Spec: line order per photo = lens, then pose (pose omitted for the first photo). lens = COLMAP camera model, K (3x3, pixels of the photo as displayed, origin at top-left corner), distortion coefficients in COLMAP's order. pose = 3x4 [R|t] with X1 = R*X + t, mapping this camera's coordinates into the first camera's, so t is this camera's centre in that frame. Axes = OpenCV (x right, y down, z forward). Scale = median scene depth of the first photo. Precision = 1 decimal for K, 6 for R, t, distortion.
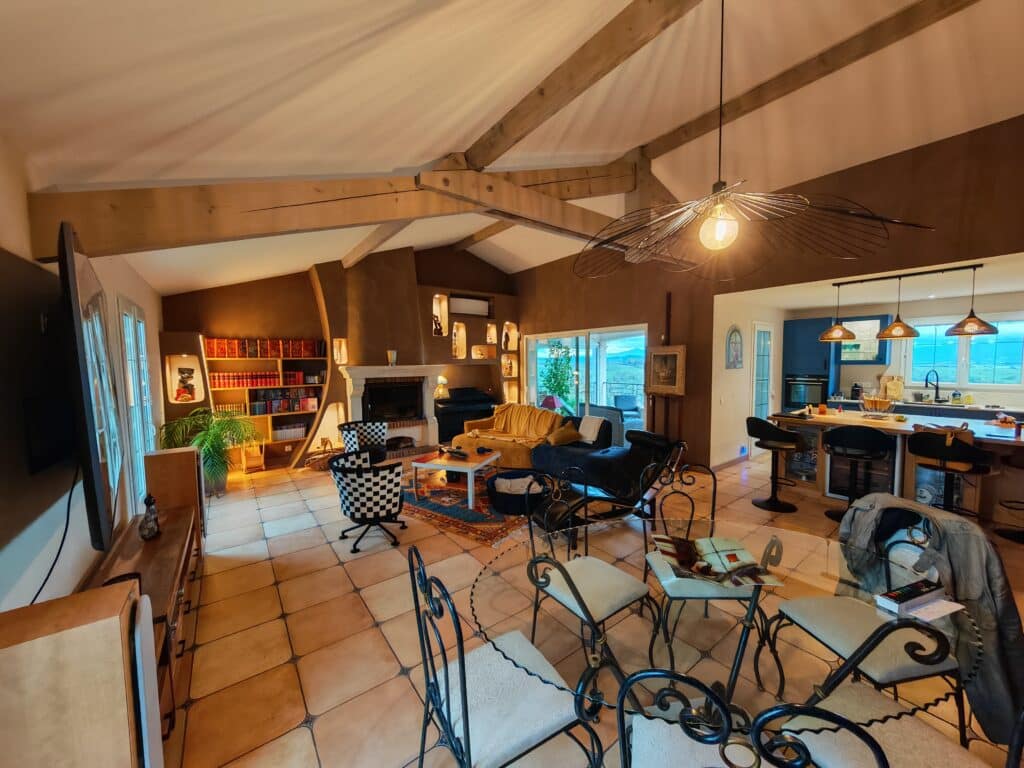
lens RADIAL K [[380.4, 0, 509.3], [0, 380.4, 384.3], [0, 0, 1]] dist [-0.002663, 0.000311]
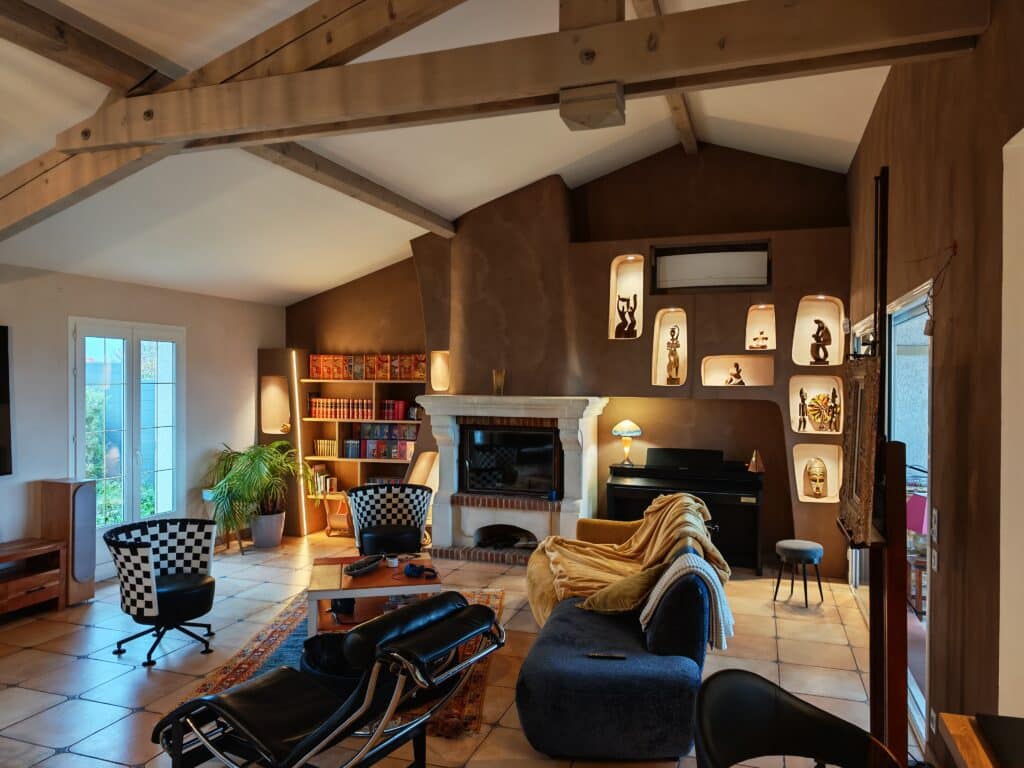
lens RADIAL K [[720.7, 0, 512.0], [0, 720.7, 384.0], [0, 0, 1]] dist [0.003556, -0.000464]
pose [[0.568713, 0.021735, -0.822249, 0.883879], [-0.057924, 0.998227, -0.013676, -0.081772], [0.820494, 0.055406, 0.568964, 0.615749]]
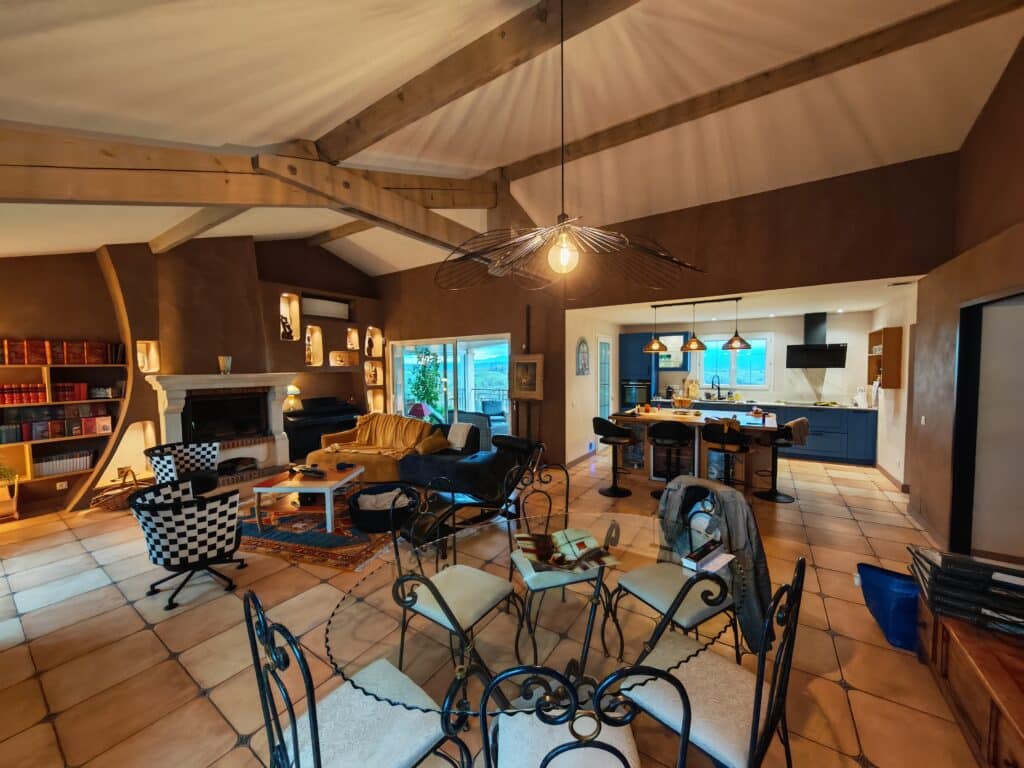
lens RADIAL K [[380.4, 0, 509.3], [0, 380.4, 384.3], [0, 0, 1]] dist [-0.002663, 0.000311]
pose [[0.942820, -0.015165, 0.332958, 0.006066], [0.020572, 0.999707, -0.012719, -0.004820], [-0.332668, 0.018841, 0.942856, -0.001494]]
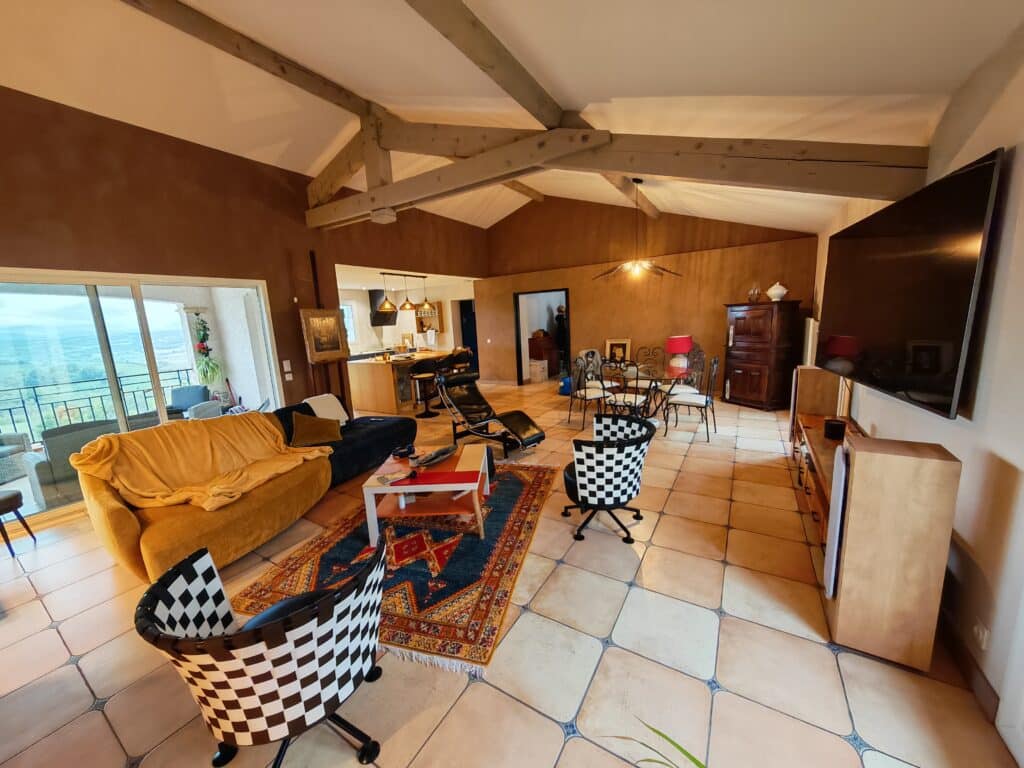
lens RADIAL K [[380.4, 0, 509.3], [0, 380.4, 384.3], [0, 0, 1]] dist [-0.002663, 0.000311]
pose [[-0.365155, -0.128252, 0.922070, -0.790412], [0.112765, 0.977078, 0.180560, -0.044264], [-0.924092, 0.169909, -0.342322, 1.123750]]
